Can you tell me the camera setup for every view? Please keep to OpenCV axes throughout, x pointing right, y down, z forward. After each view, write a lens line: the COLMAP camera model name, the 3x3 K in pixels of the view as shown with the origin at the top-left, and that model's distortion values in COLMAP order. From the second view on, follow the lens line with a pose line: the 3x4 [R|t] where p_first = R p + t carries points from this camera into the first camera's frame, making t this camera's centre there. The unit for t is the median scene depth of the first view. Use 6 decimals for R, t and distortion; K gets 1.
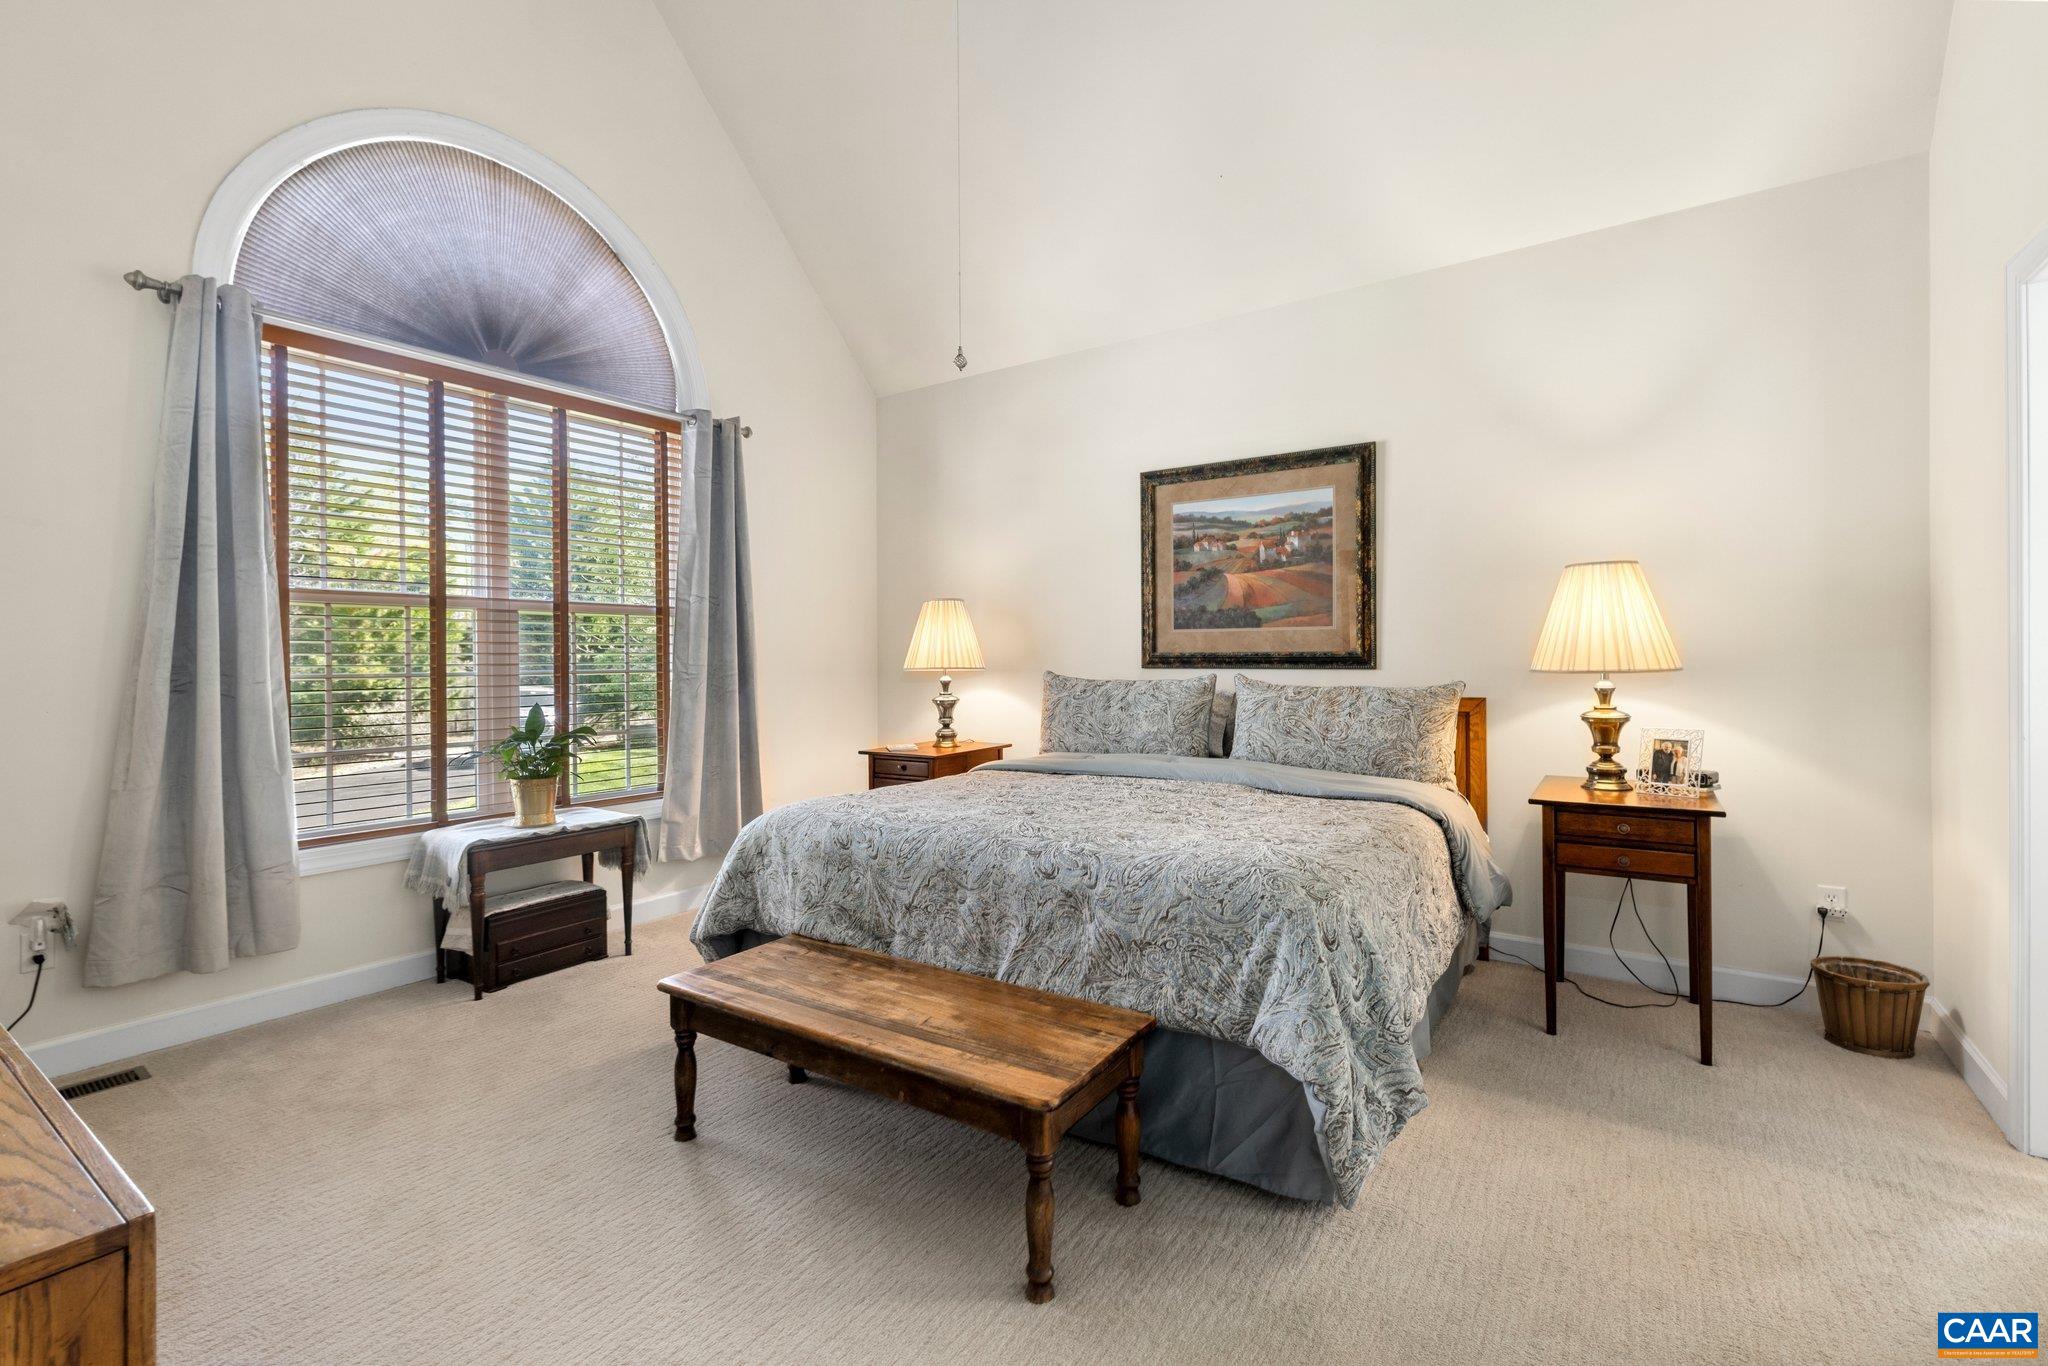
lens RADIAL K [[933.6, 0, 1019.5], [0, 933.6, 671.5], [0, 0, 1]] dist [0.000953, 0.000066]
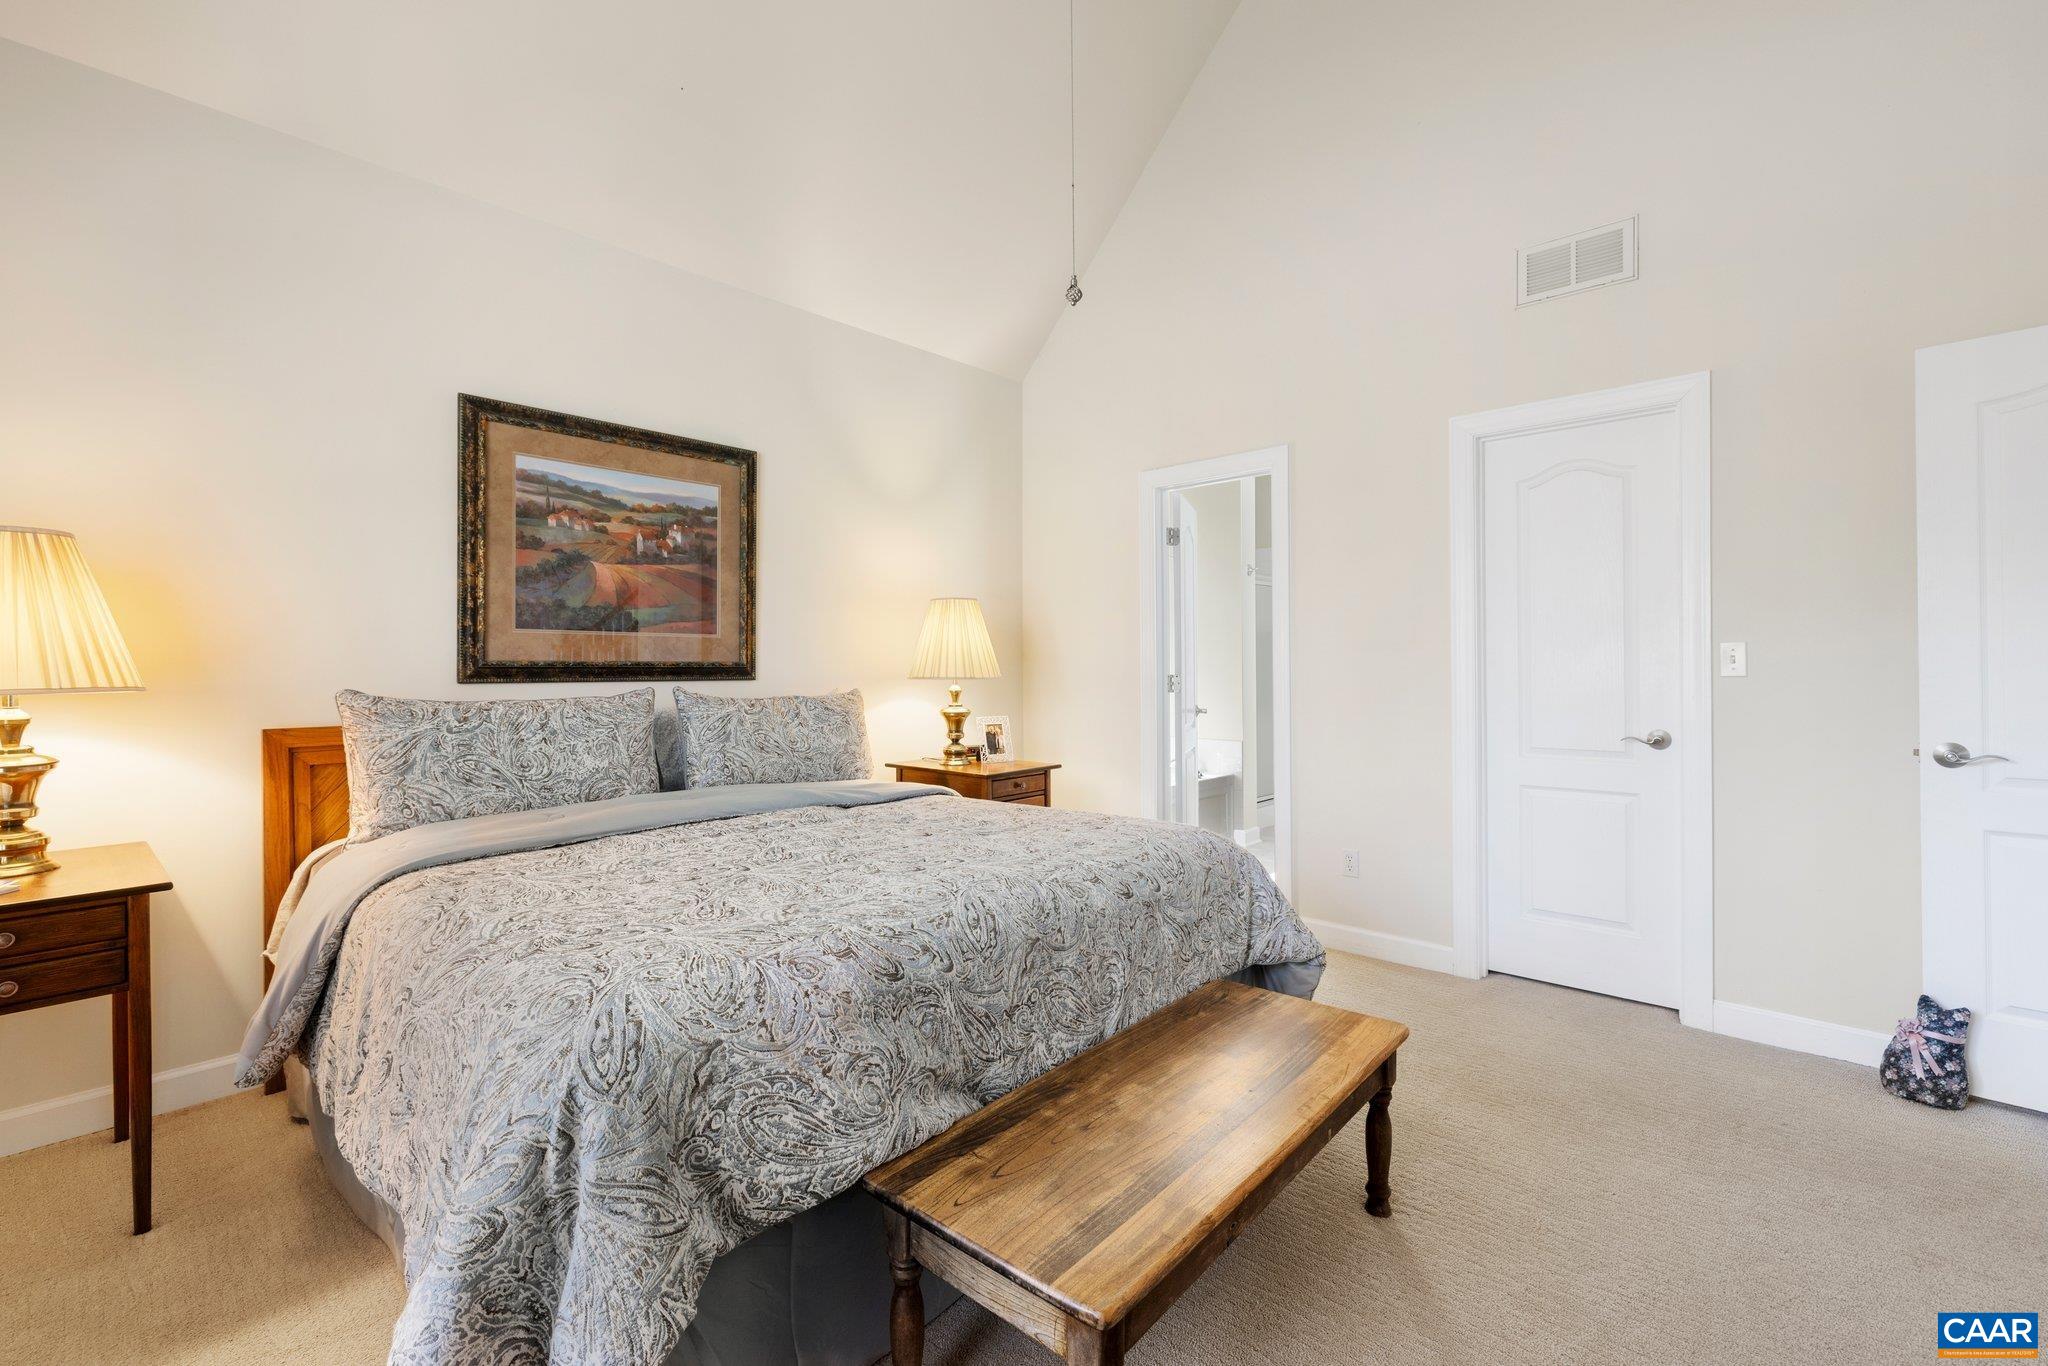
lens RADIAL K [[890.2, 0, 1019.3], [0, 890.2, 676.1], [0, 0, 1]] dist [-0.008927, 0.001673]
pose [[0.122880, -0.001713, 0.992420, -0.502735], [0.021334, 0.999772, -0.000916, 0.000217], [-0.992192, 0.021285, 0.122888, 0.581275]]
